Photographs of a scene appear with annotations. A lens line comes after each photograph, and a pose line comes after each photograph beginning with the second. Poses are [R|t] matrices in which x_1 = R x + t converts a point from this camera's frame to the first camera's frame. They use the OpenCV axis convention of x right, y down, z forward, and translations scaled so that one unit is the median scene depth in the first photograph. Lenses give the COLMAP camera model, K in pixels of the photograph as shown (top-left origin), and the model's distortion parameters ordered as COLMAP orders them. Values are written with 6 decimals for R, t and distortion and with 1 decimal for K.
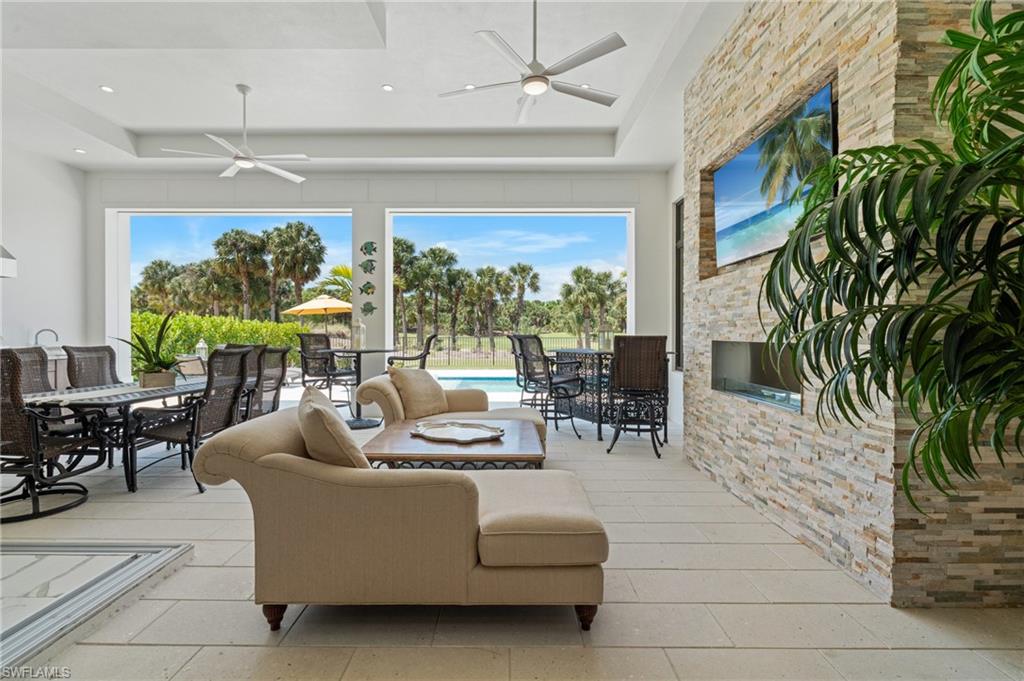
lens RADIAL K [[451.1, 0, 508.0], [0, 451.1, 337.2], [0, 0, 1]] dist [-0.008835, -0.000100]
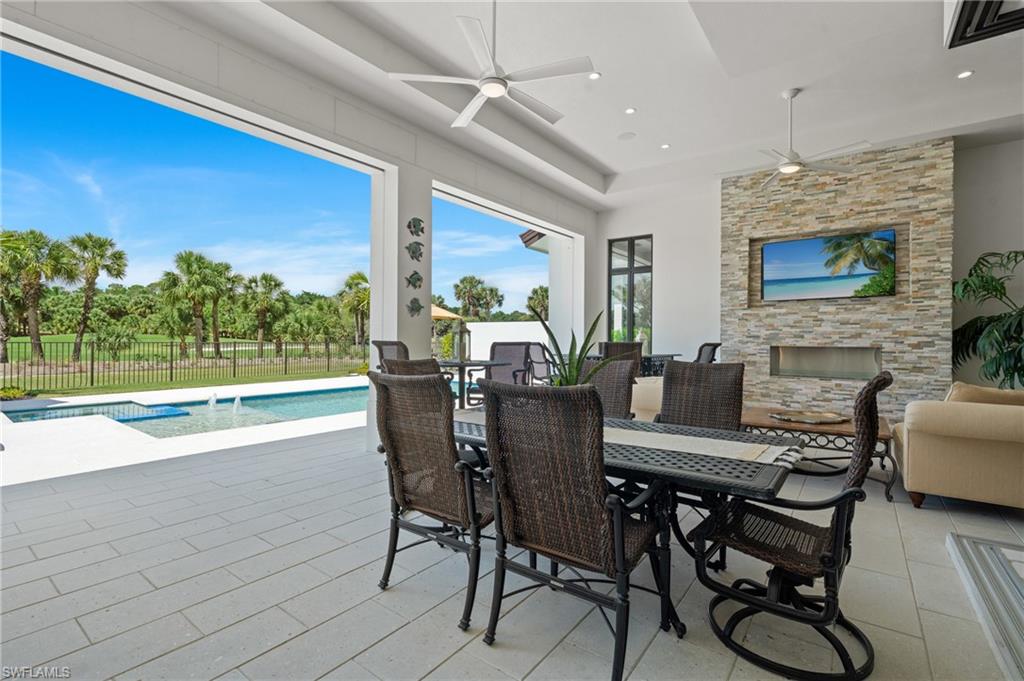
lens RADIAL K [[456.4, 0, 511.9], [0, 456.4, 333.7], [0, 0, 1]] dist [0.001098, 0.000202]
pose [[0.613860, 0.009657, 0.789356, -0.152254], [0.001342, 0.999911, -0.013277, -0.001666], [-0.789414, 0.009209, 0.613793, 0.076771]]
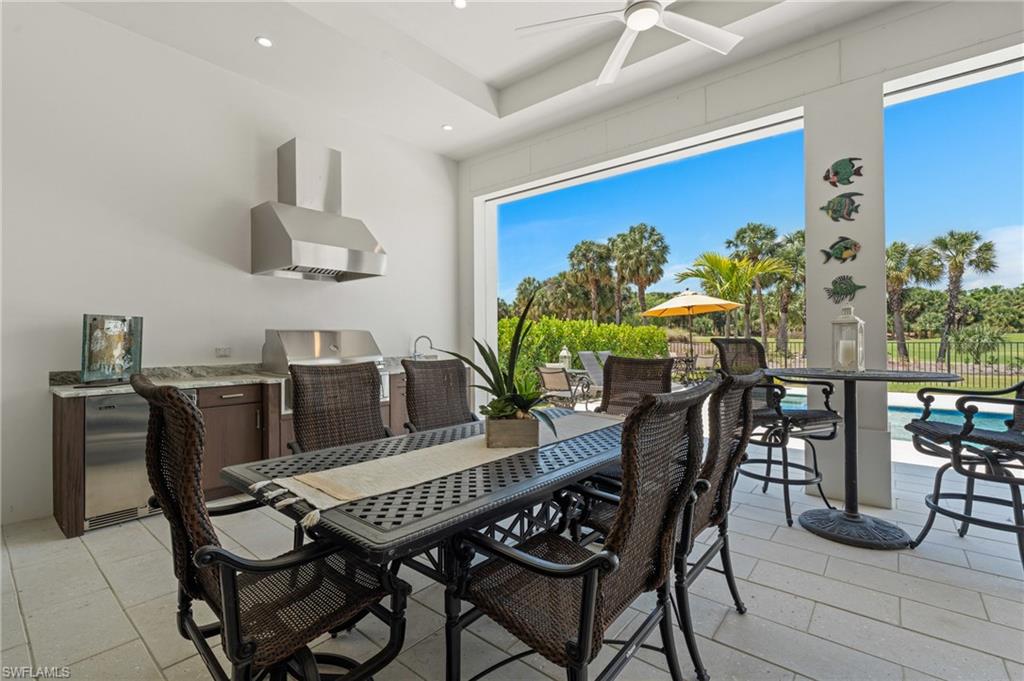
lens RADIAL K [[456.4, 0, 511.9], [0, 456.4, 333.7], [0, 0, 1]] dist [0.001098, 0.000202]
pose [[0.765945, -0.013321, -0.642768, -0.049991], [0.002032, 0.999831, -0.018298, -0.000764], [0.642903, 0.012709, 0.765842, 0.067648]]
